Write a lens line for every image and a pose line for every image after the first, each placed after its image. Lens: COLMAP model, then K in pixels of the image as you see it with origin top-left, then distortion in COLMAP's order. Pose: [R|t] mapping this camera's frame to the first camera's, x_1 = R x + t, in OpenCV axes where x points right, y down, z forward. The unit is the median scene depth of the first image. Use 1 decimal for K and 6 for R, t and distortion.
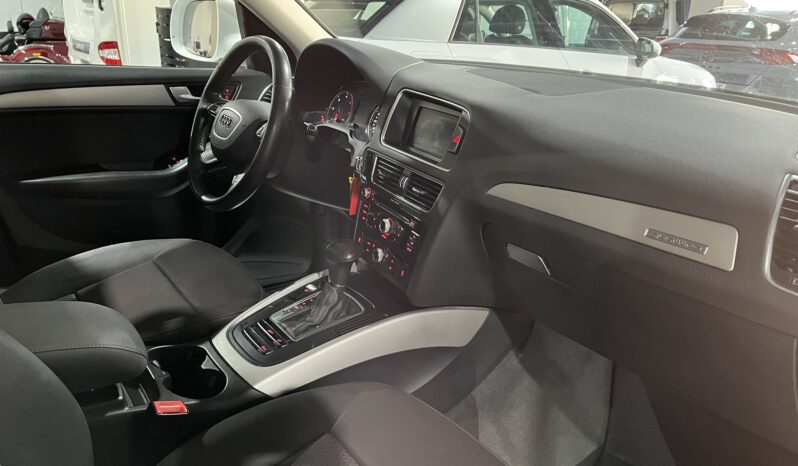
lens RADIAL K [[608.6, 0, 399.0], [0, 608.6, 233.0], [0, 0, 1]] dist [0.079584, -0.110334]
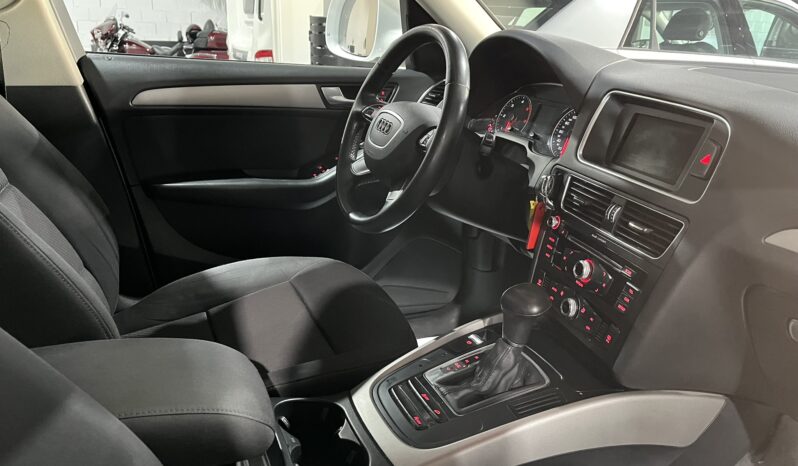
lens RADIAL K [[608.6, 0, 399.0], [0, 608.6, 233.0], [0, 0, 1]] dist [0.079584, -0.110334]
pose [[0.976697, 0.067791, -0.203636, -0.090727], [-0.071951, 0.997322, -0.013085, -0.030031], [0.202204, 0.027432, 0.978959, 0.210472]]
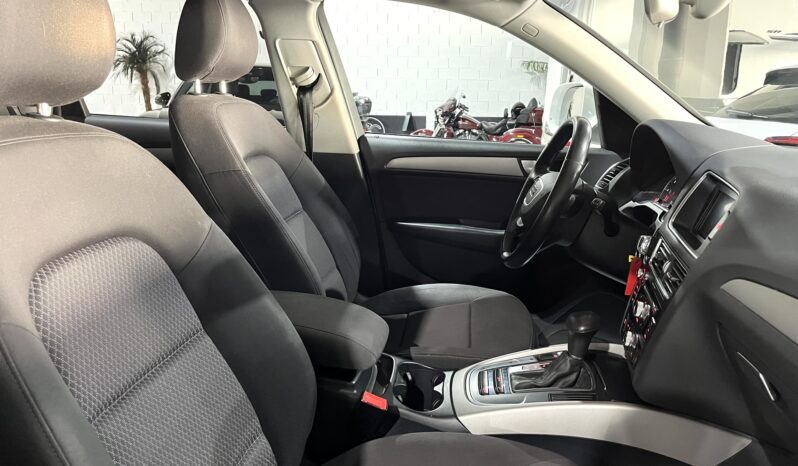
lens RADIAL K [[608.6, 0, 399.0], [0, 608.6, 233.0], [0, 0, 1]] dist [0.079584, -0.110334]
pose [[0.739754, 0.133200, -0.659562, 0.308520], [-0.219104, 0.974473, -0.048947, 0.001917], [0.636206, 0.180721, 0.750055, 0.029510]]
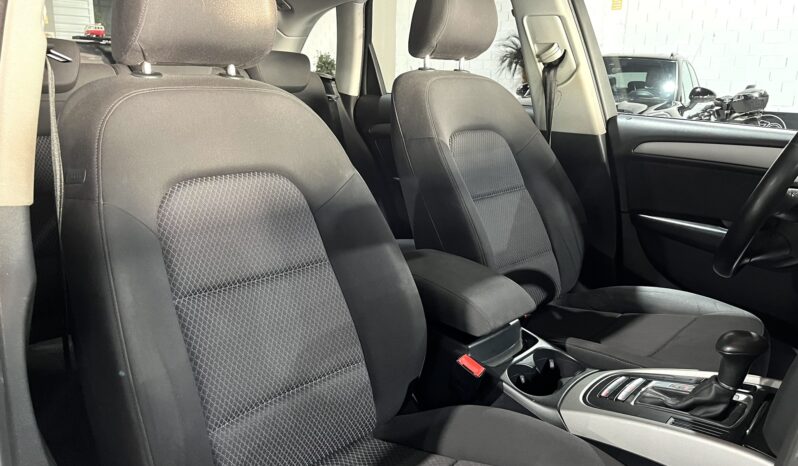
lens RADIAL K [[608.6, 0, 399.0], [0, 608.6, 233.0], [0, 0, 1]] dist [0.079584, -0.110334]
pose [[0.215514, 0.210302, -0.953586, 0.514279], [-0.338903, 0.931944, 0.128936, -0.055622], [0.915805, 0.295385, 0.272120, 0.319124]]
